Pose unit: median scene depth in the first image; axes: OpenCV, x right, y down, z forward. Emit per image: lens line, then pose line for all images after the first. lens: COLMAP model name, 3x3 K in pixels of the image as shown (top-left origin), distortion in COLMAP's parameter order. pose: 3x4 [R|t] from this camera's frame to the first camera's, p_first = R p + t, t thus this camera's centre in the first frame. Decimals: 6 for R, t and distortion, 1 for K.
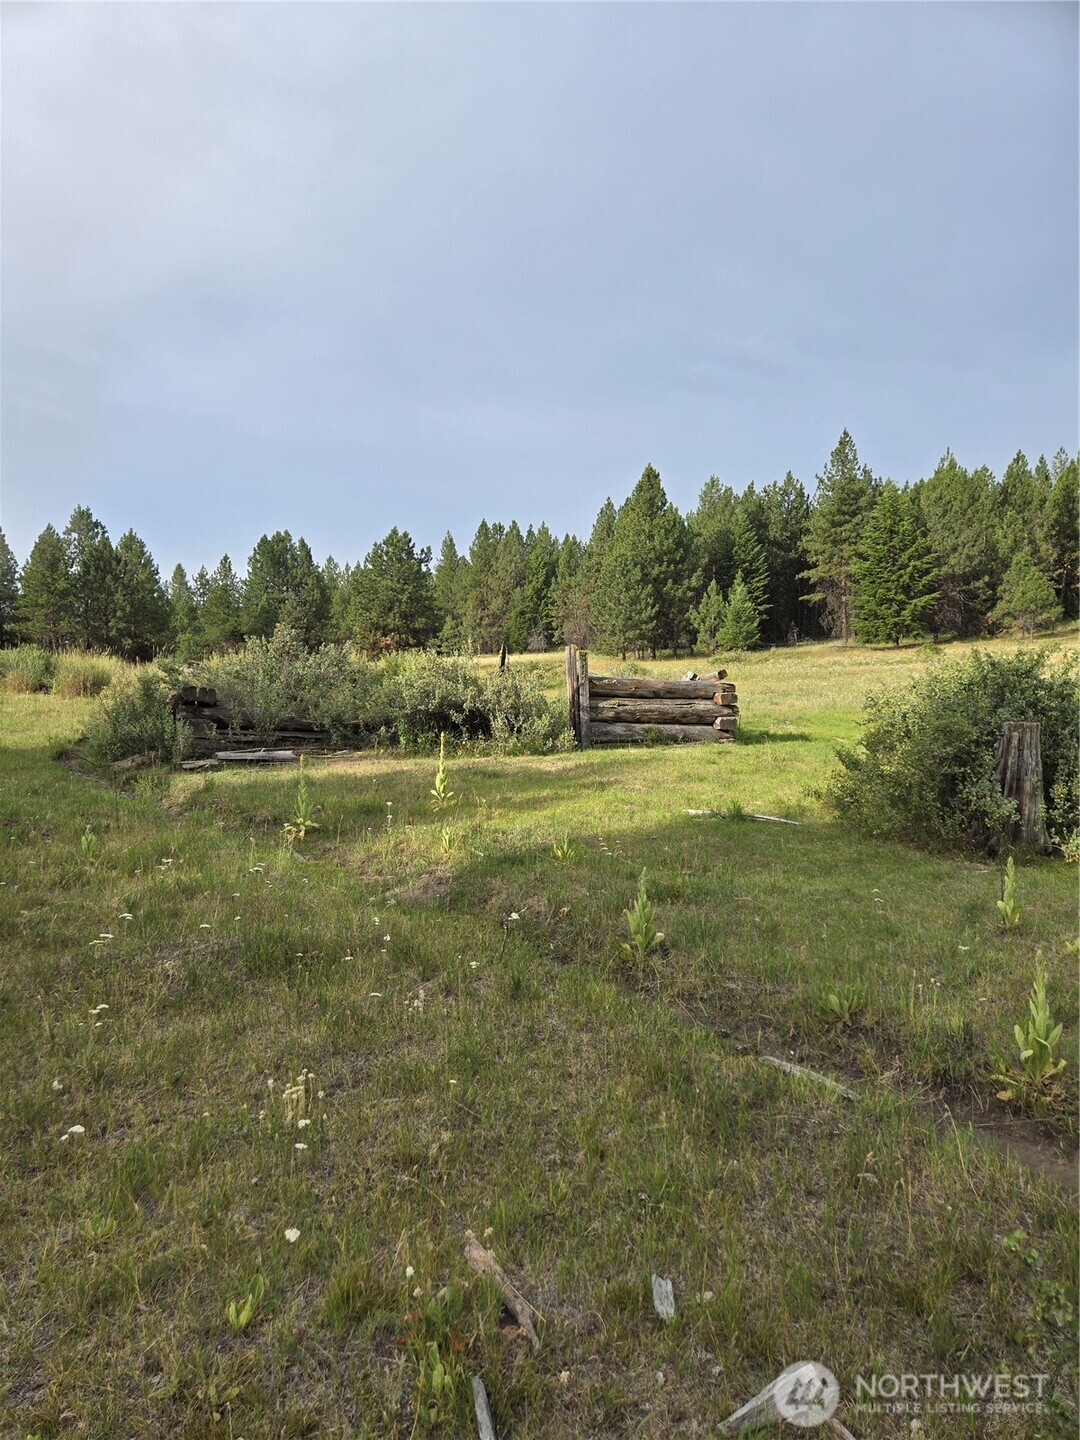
lens RADIAL K [[957.1, 0, 534.3], [0, 957.1, 737.2], [0, 0, 1]] dist [0.091911, -0.070034]
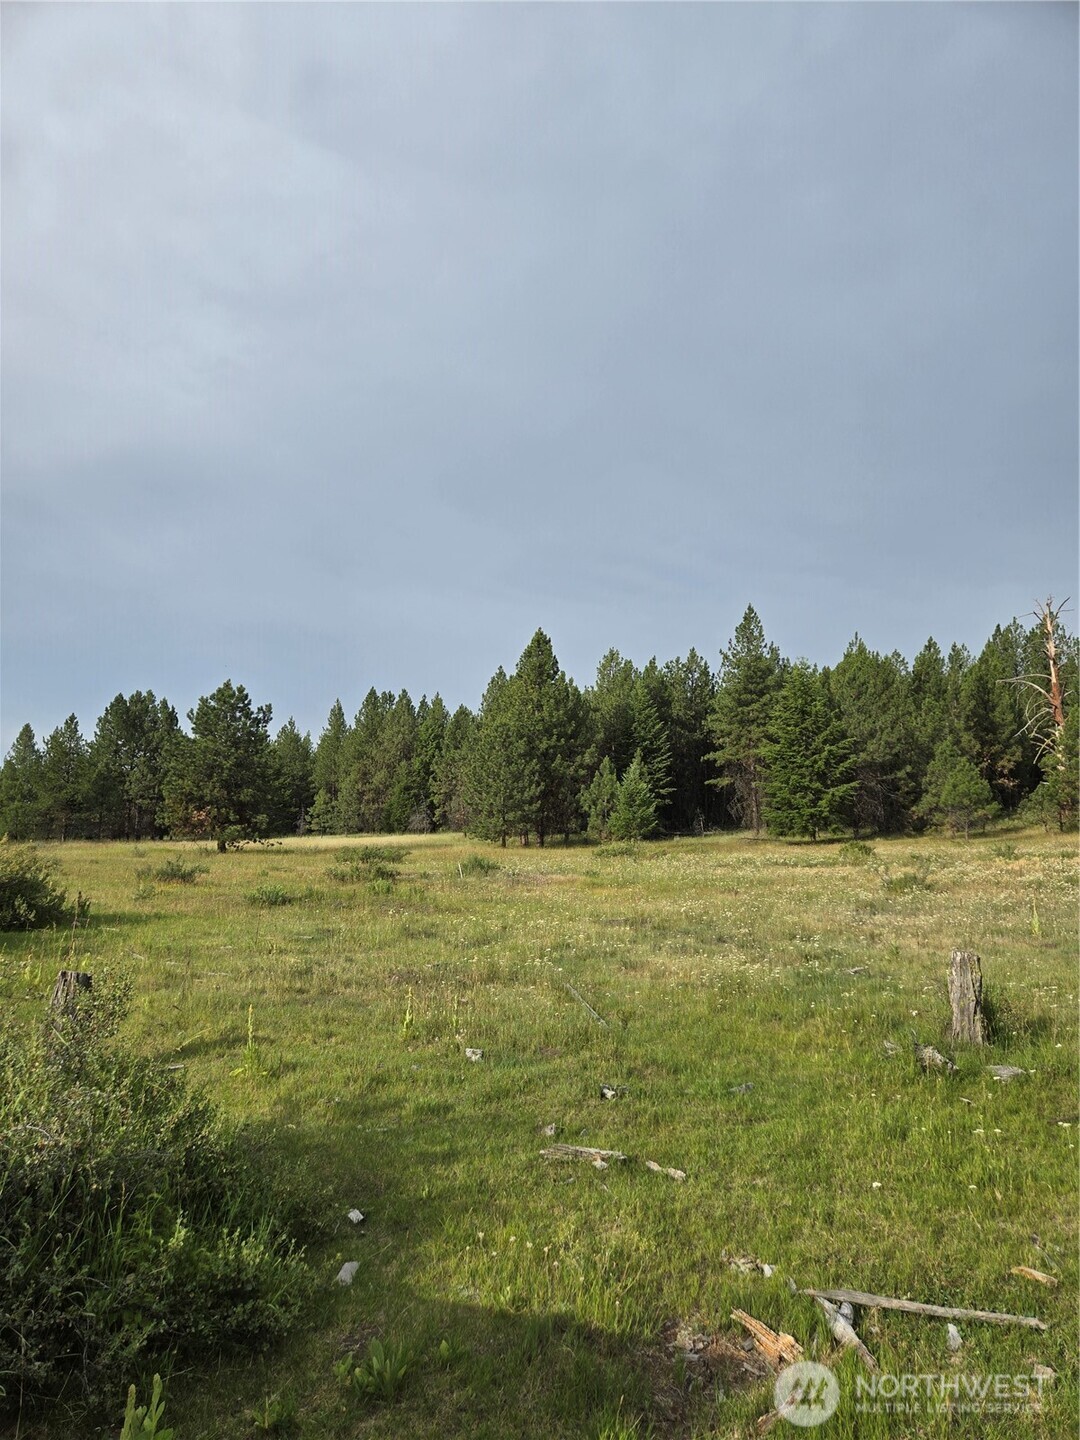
lens RADIAL K [[957.1, 0, 534.3], [0, 957.1, 737.2], [0, 0, 1]] dist [0.091911, -0.070034]
pose [[0.995964, 0.037588, 0.081498, 0.044561], [-0.021839, 0.982277, -0.186159, -0.016616], [-0.087051, 0.183628, 0.979134, 0.140296]]
